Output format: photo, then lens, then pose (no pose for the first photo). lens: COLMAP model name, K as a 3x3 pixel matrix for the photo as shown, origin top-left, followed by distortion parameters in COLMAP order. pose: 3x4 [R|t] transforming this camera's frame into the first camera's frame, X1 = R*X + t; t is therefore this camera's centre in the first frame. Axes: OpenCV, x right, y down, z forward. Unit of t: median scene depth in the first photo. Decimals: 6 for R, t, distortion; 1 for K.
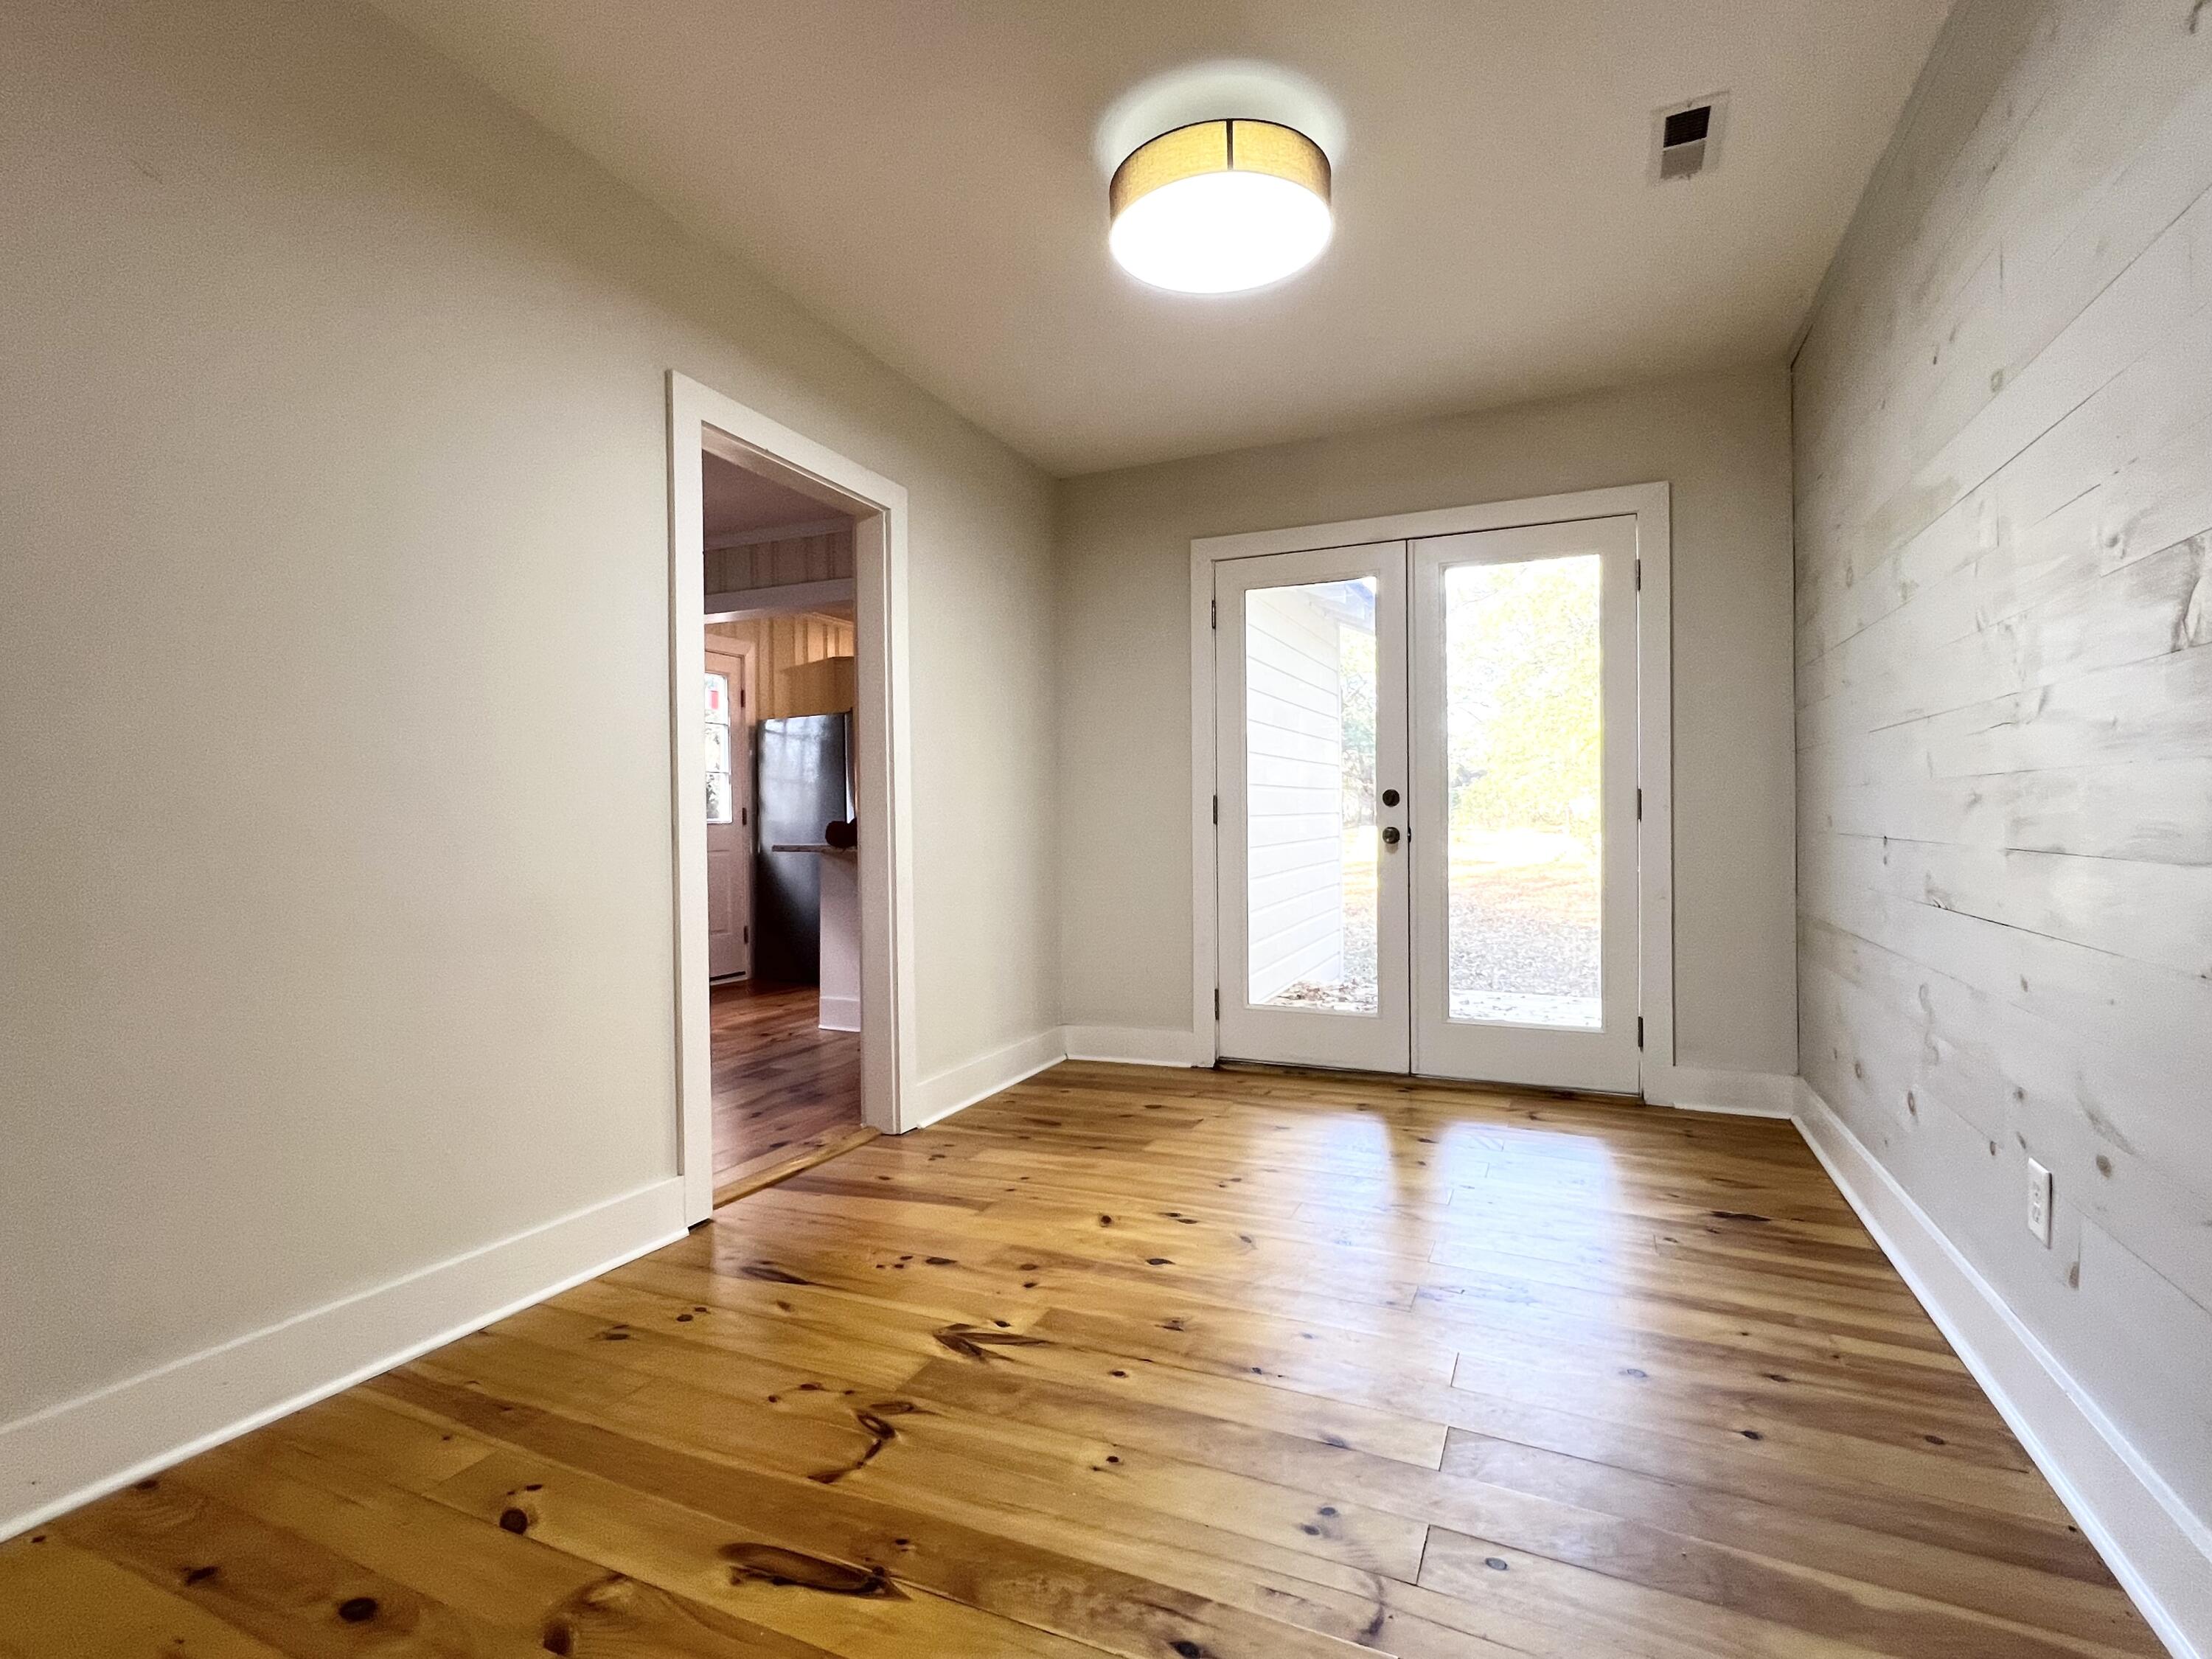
lens RADIAL K [[1067.1, 0, 1091.9], [0, 1067.1, 819.7], [0, 0, 1]] dist [0.001835, 0.000054]
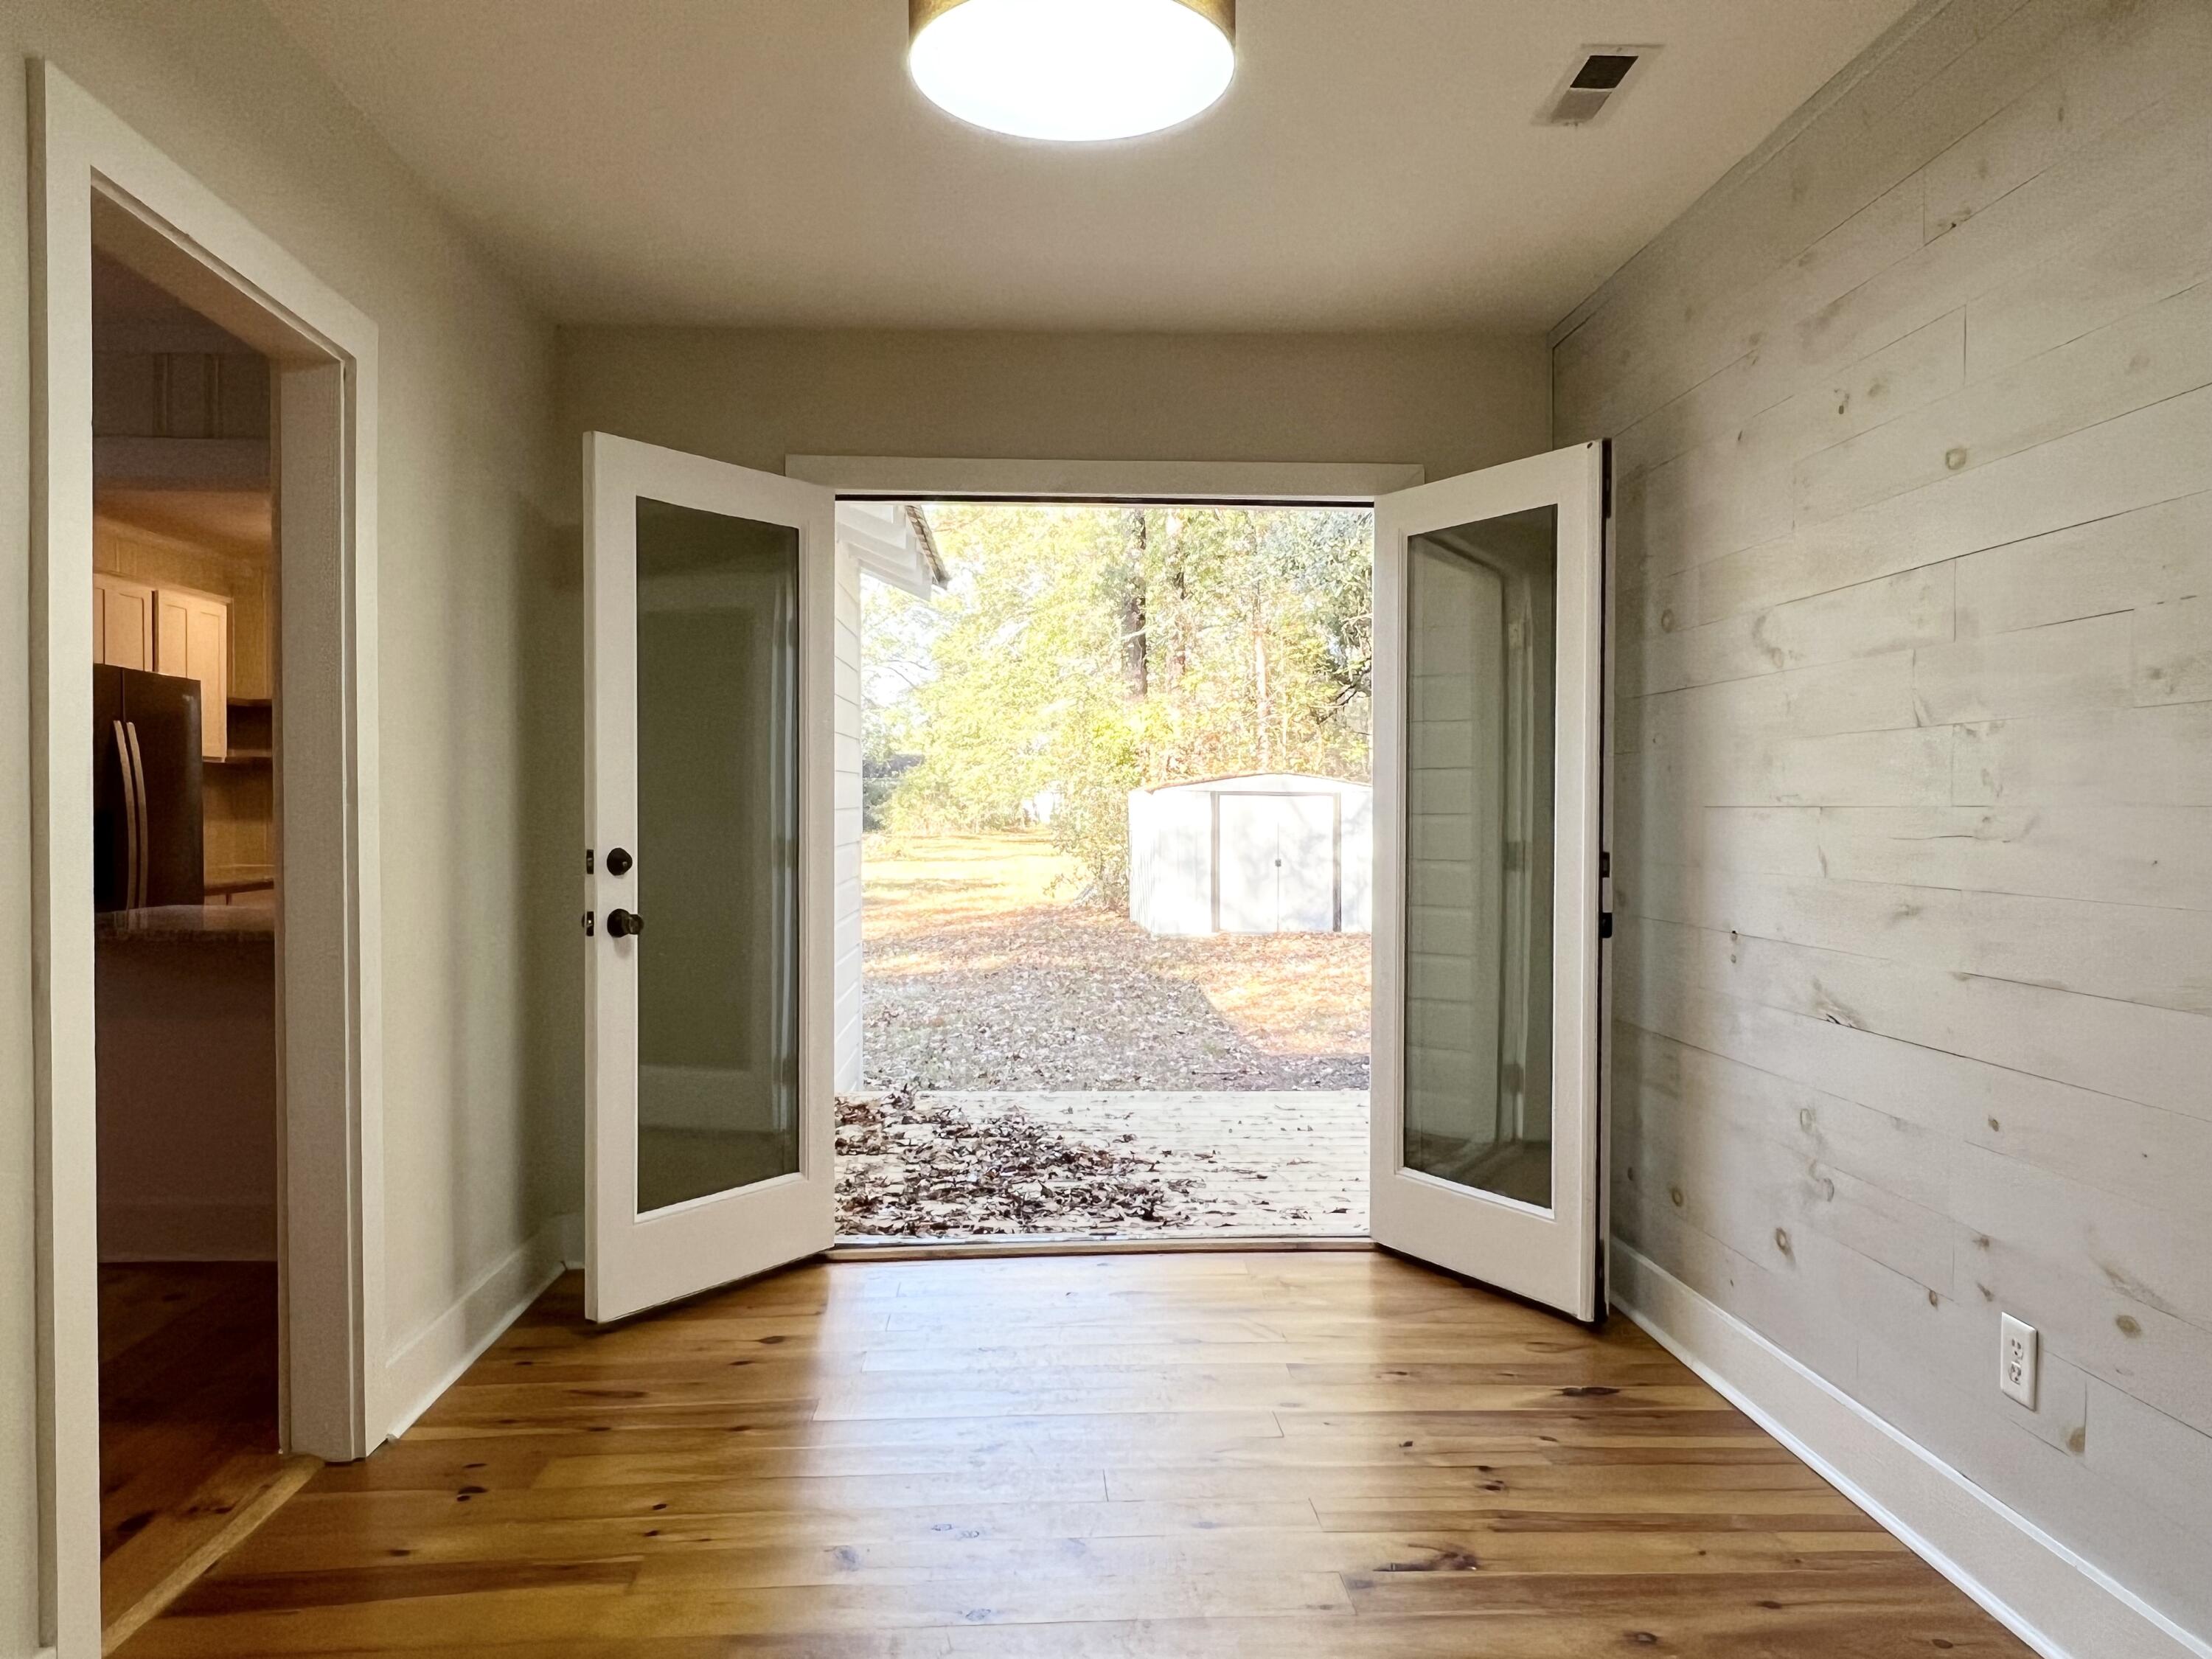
lens RADIAL K [[1545.8, 0, 1111.4], [0, 1545.8, 824.6], [0, 0, 1]] dist [0.005175, -0.004508]
pose [[0.887211, 0.008498, 0.461286, -0.292534], [-0.009792, 0.999952, 0.000411, -0.067514], [-0.461260, -0.004881, 0.887252, 0.117007]]
